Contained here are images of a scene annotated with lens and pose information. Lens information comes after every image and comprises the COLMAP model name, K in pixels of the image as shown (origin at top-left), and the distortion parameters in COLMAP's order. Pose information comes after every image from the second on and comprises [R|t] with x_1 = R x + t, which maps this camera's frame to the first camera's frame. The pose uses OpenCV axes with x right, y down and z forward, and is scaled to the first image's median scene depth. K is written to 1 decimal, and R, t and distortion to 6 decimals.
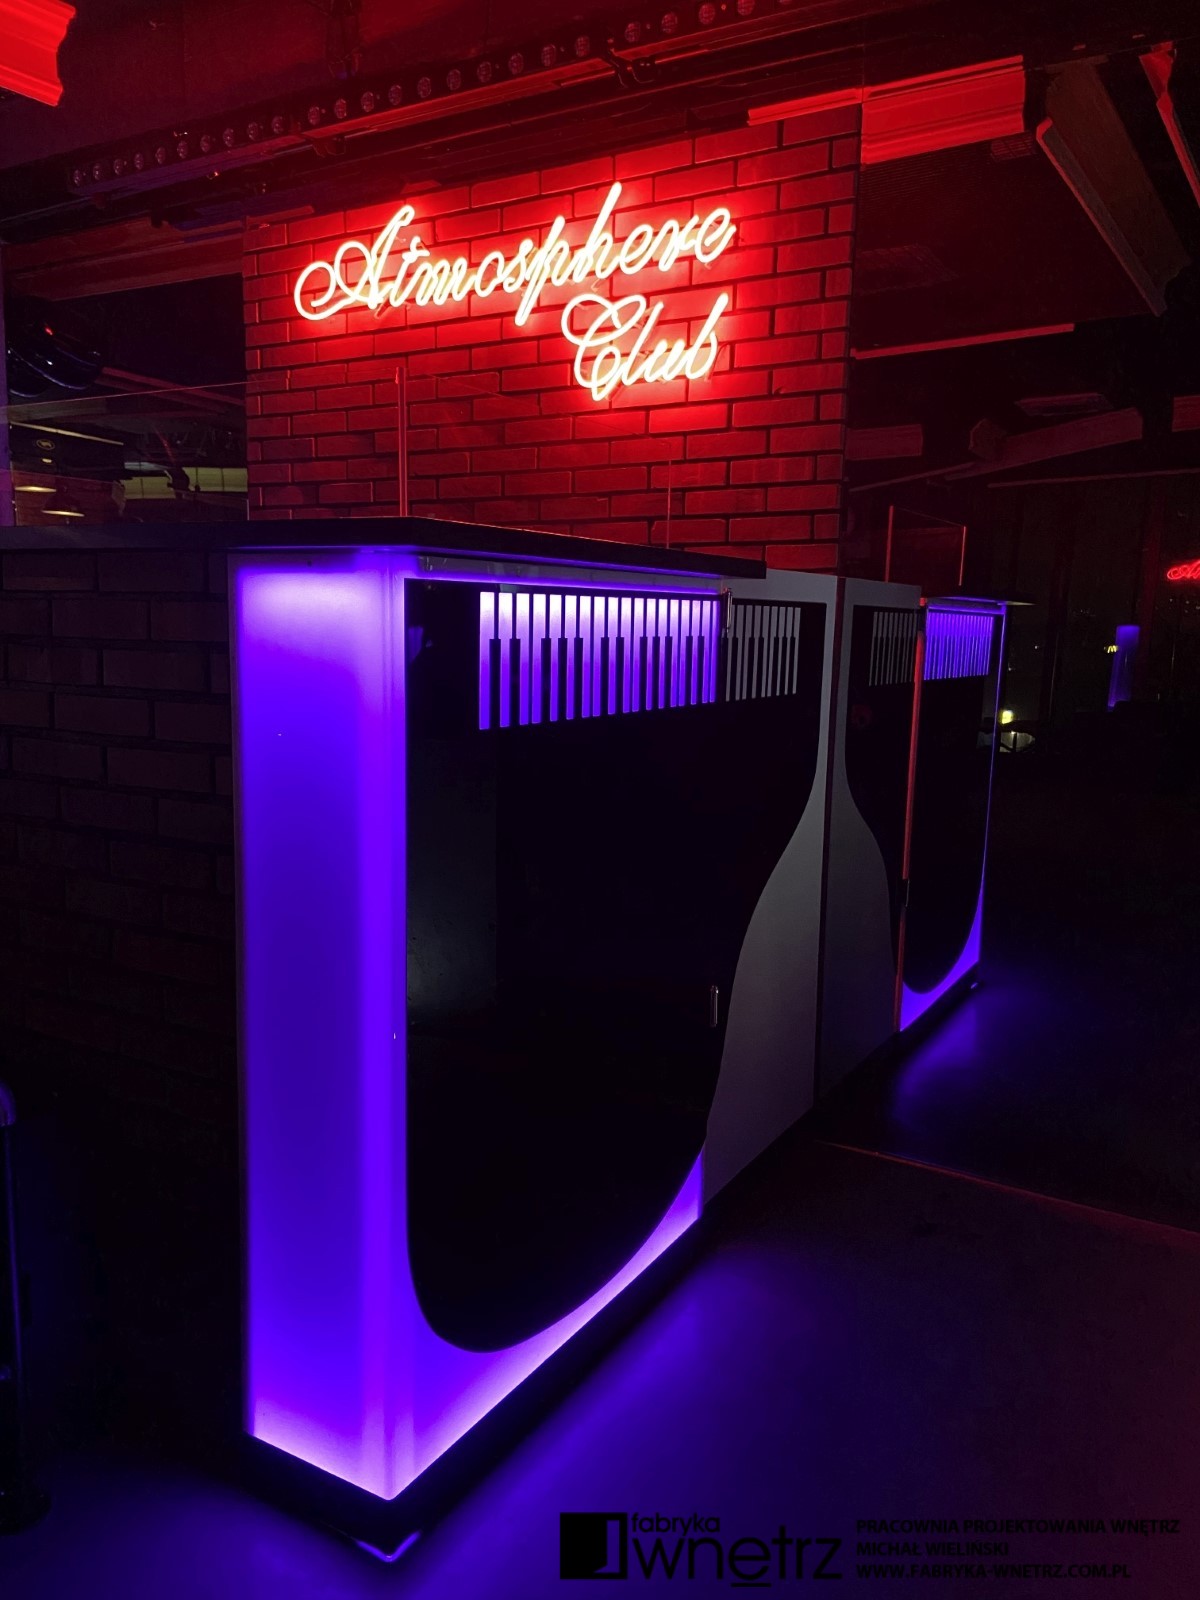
lens RADIAL K [[1199.0, 0, 604.9], [0, 1199.0, 783.8], [0, 0, 1]] dist [0.127088, -0.161851]
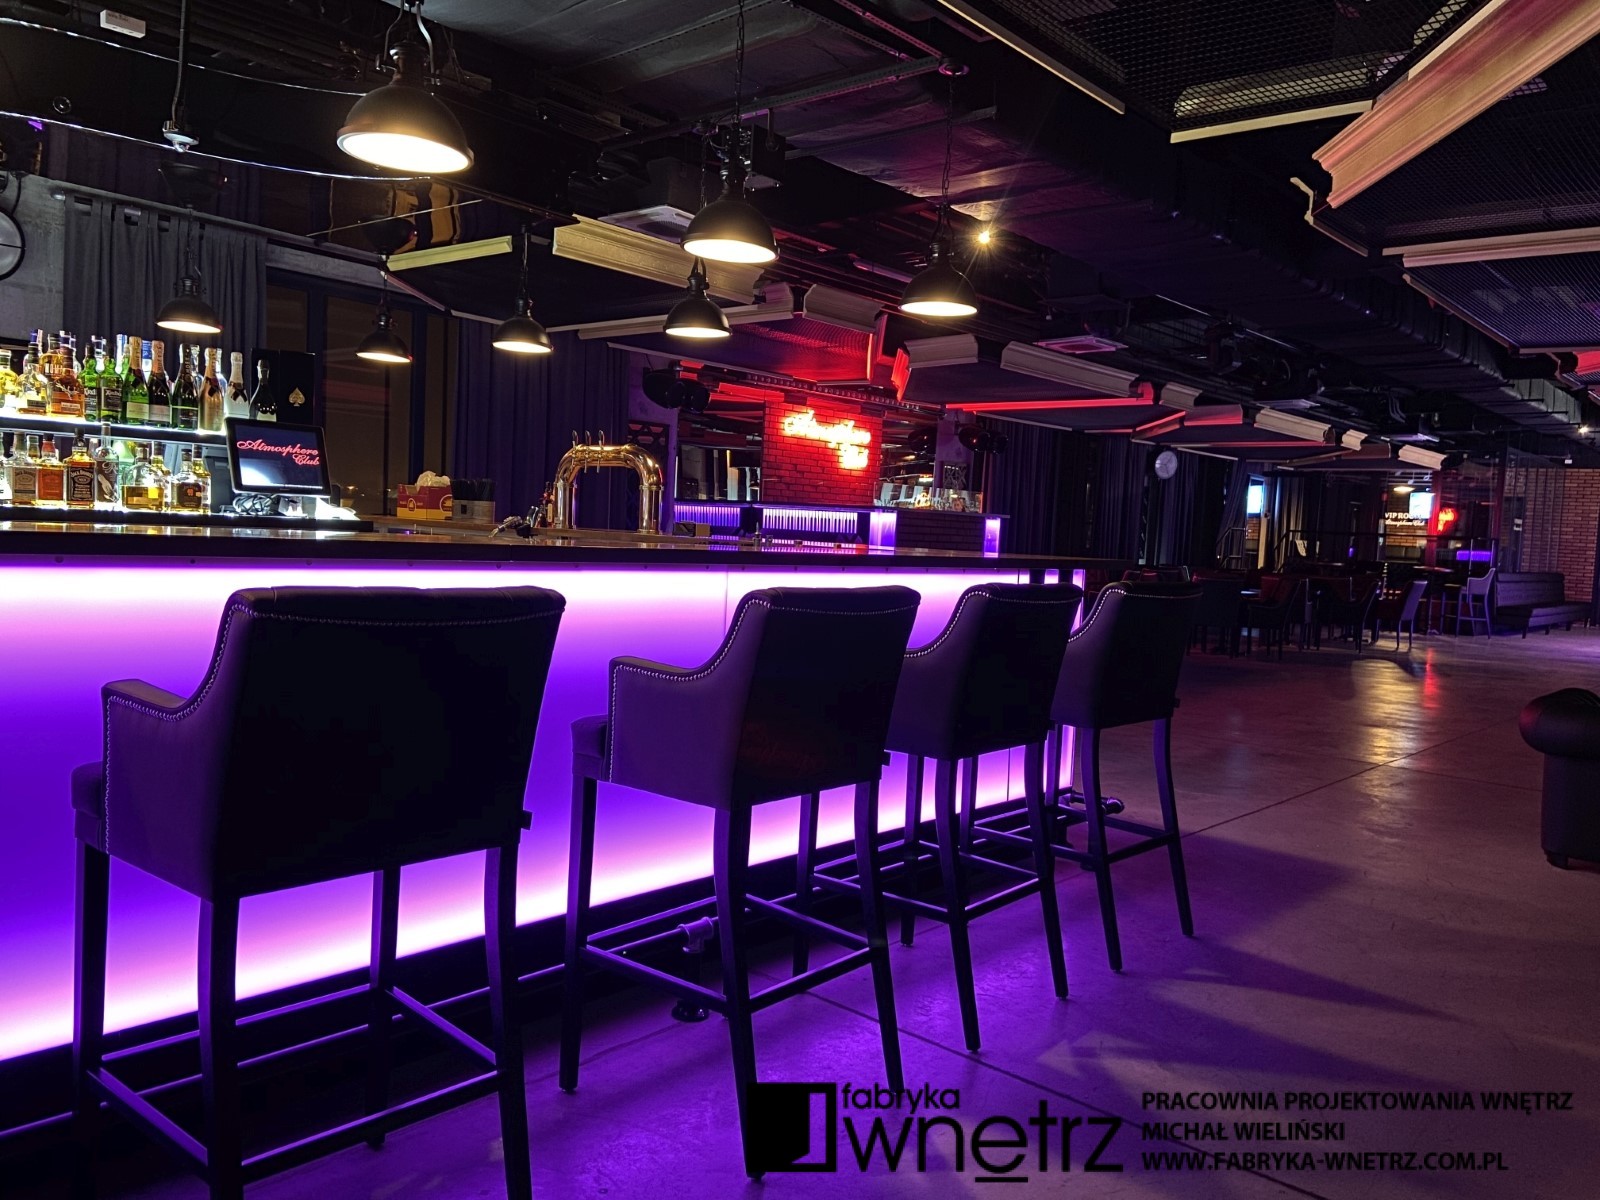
lens RADIAL K [[1199.0, 0, 809.0], [0, 1199.0, 596.6], [0, 0, 1]] dist [0.127088, -0.161851]
pose [[0.187586, -0.067673, 0.979914, -4.358551], [0.083003, 0.995148, 0.052836, -0.100992], [-0.978735, 0.071425, 0.192293, 0.363006]]
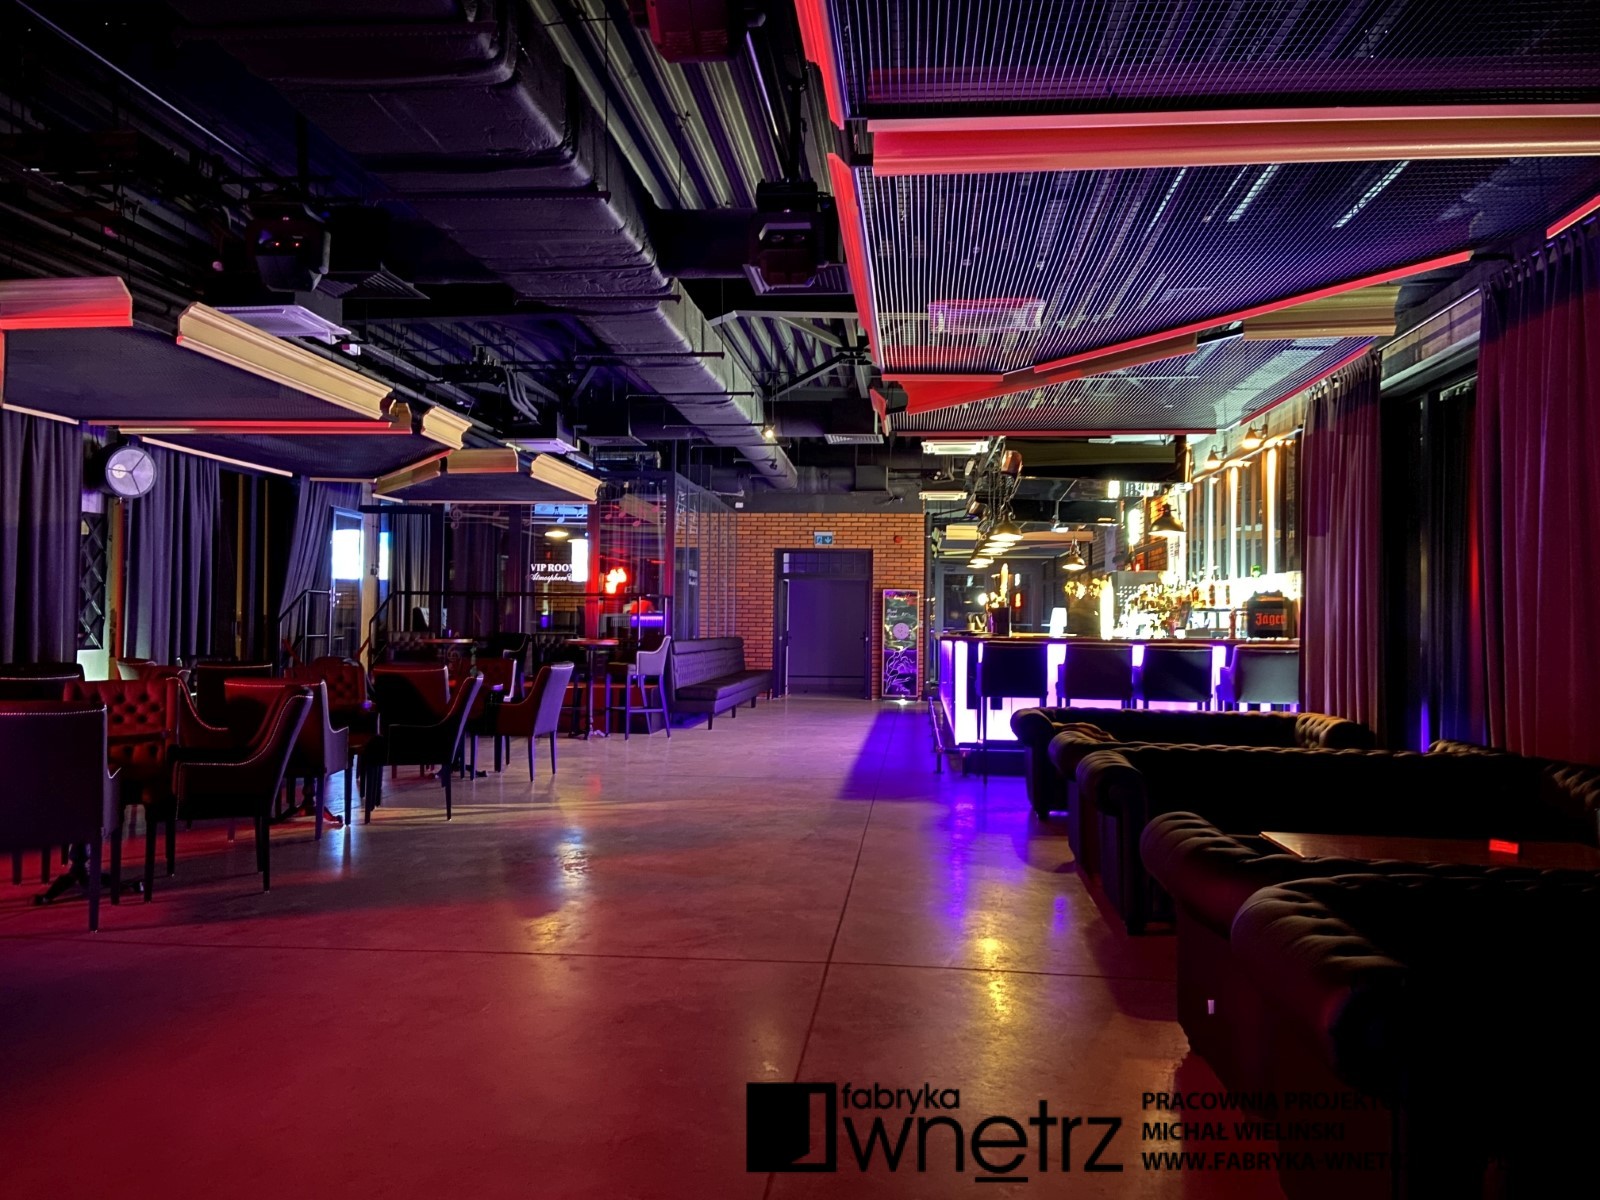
lens RADIAL K [[1199.0, 0, 809.0], [0, 1199.0, 596.6], [0, 0, 1]] dist [0.127088, -0.161851]
pose [[-0.423268, -0.002205, 0.906002, -1.753668], [0.101375, 0.993602, 0.049779, 0.065969], [-0.900315, 0.112916, -0.420336, -0.493461]]
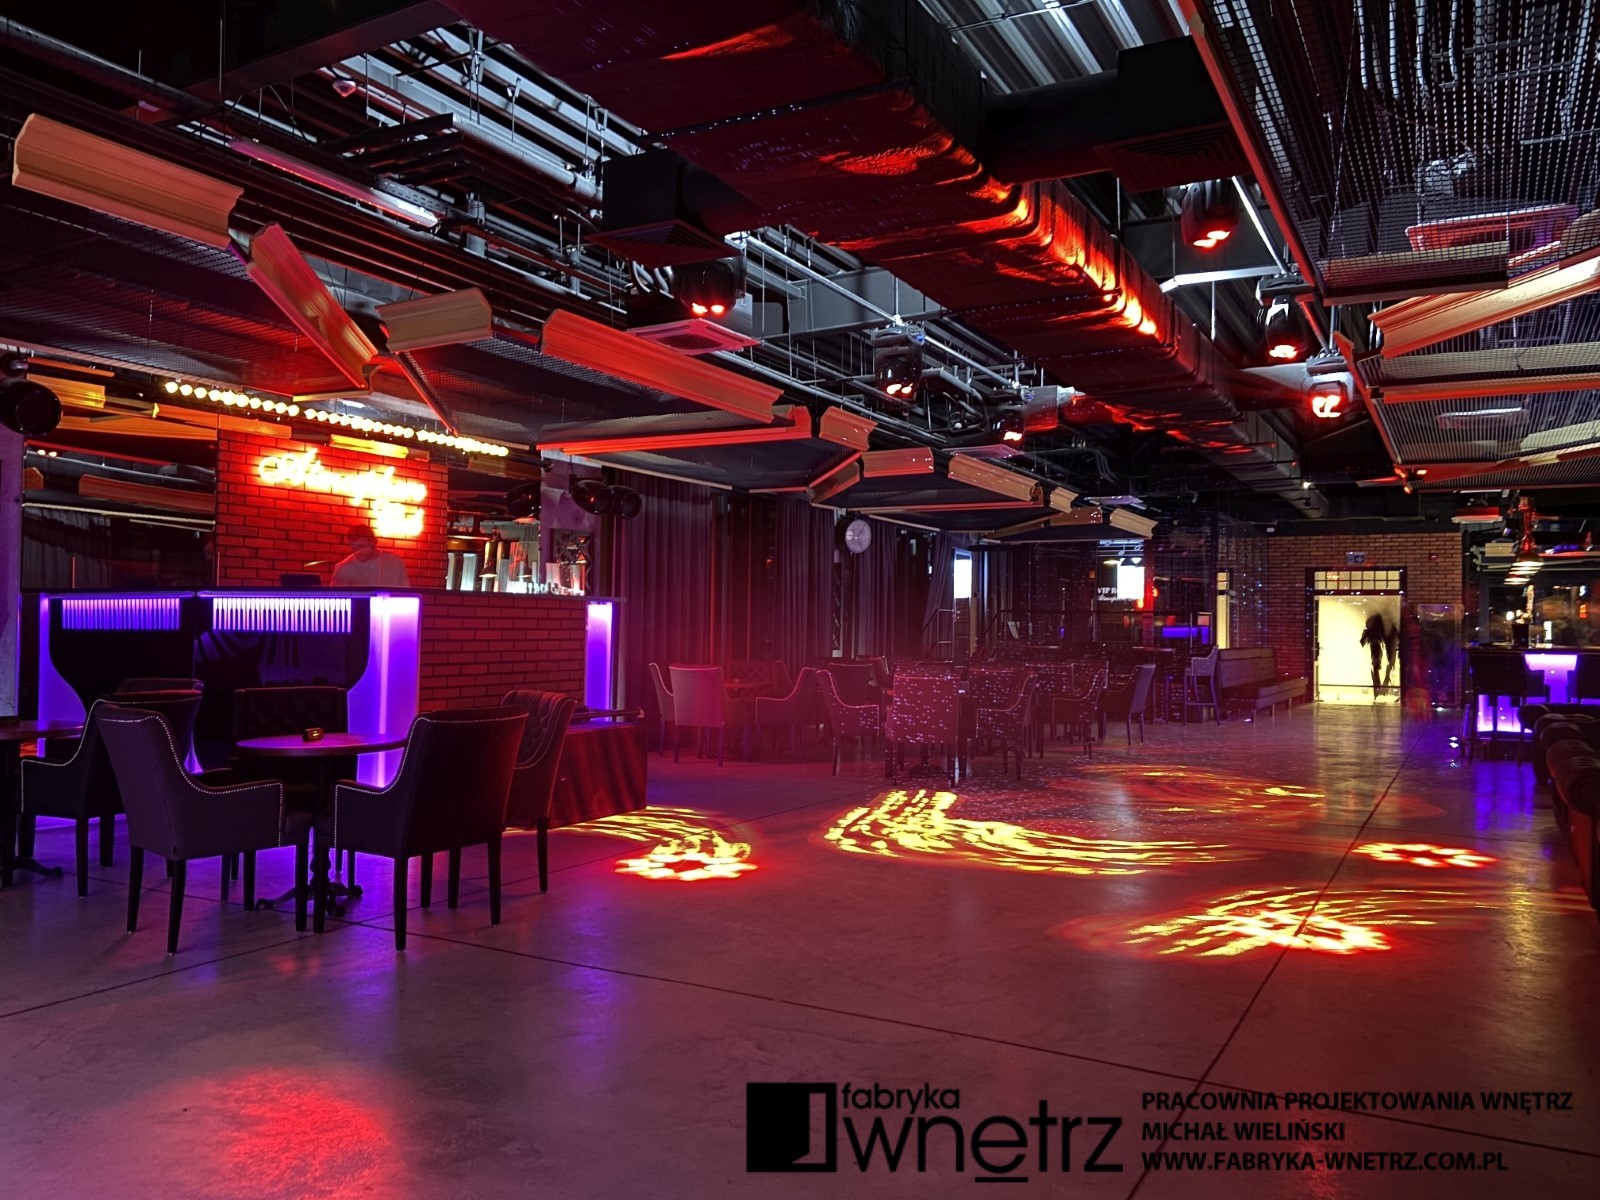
lens RADIAL K [[1199.0, 0, 809.0], [0, 1199.0, 596.6], [0, 0, 1]] dist [0.127088, -0.161851]
pose [[-0.027966, 0.007398, 0.999581, -3.016541], [0.118585, 0.992936, -0.004031, -0.041287], [-0.992550, 0.118423, -0.028646, 0.105972]]
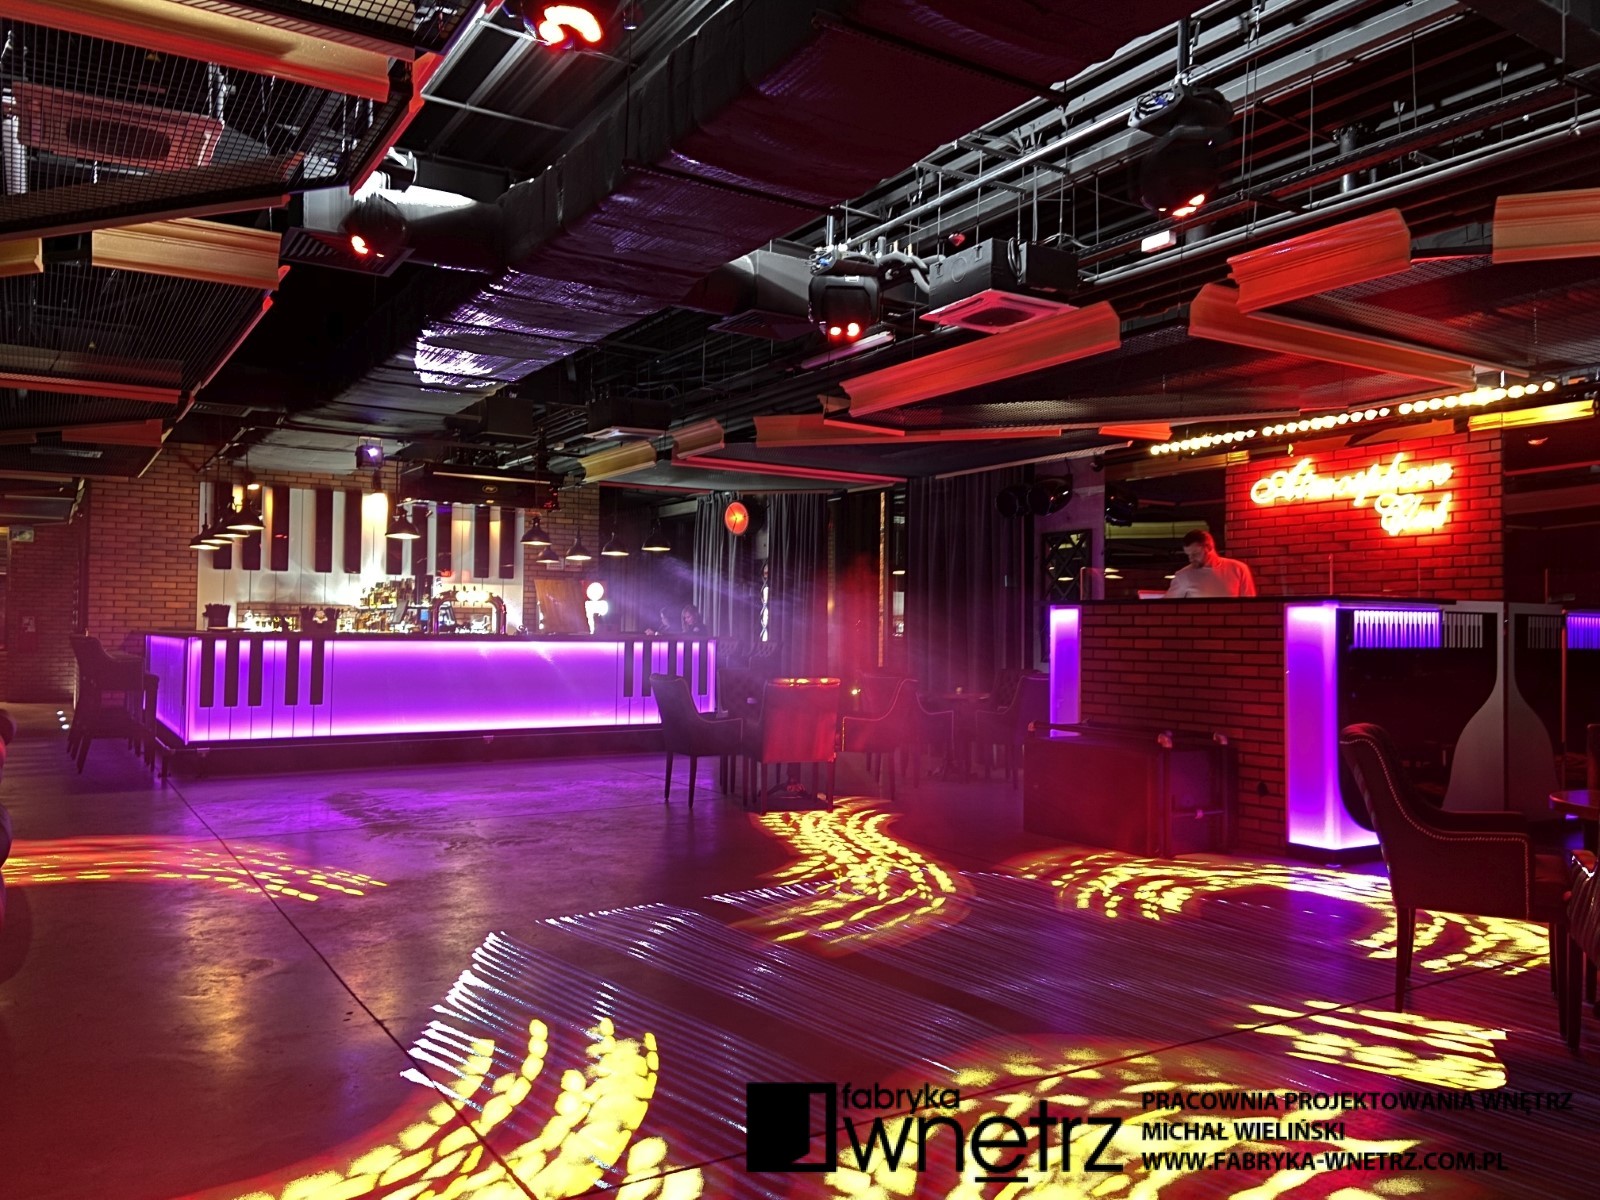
lens RADIAL K [[1199.0, 0, 809.0], [0, 1199.0, 596.6], [0, 0, 1]] dist [0.127088, -0.161851]
pose [[0.892916, -0.021109, -0.449729, 0.052452], [-0.054559, 0.986466, -0.154625, 0.271577], [0.446906, 0.162604, 0.879679, -1.772596]]
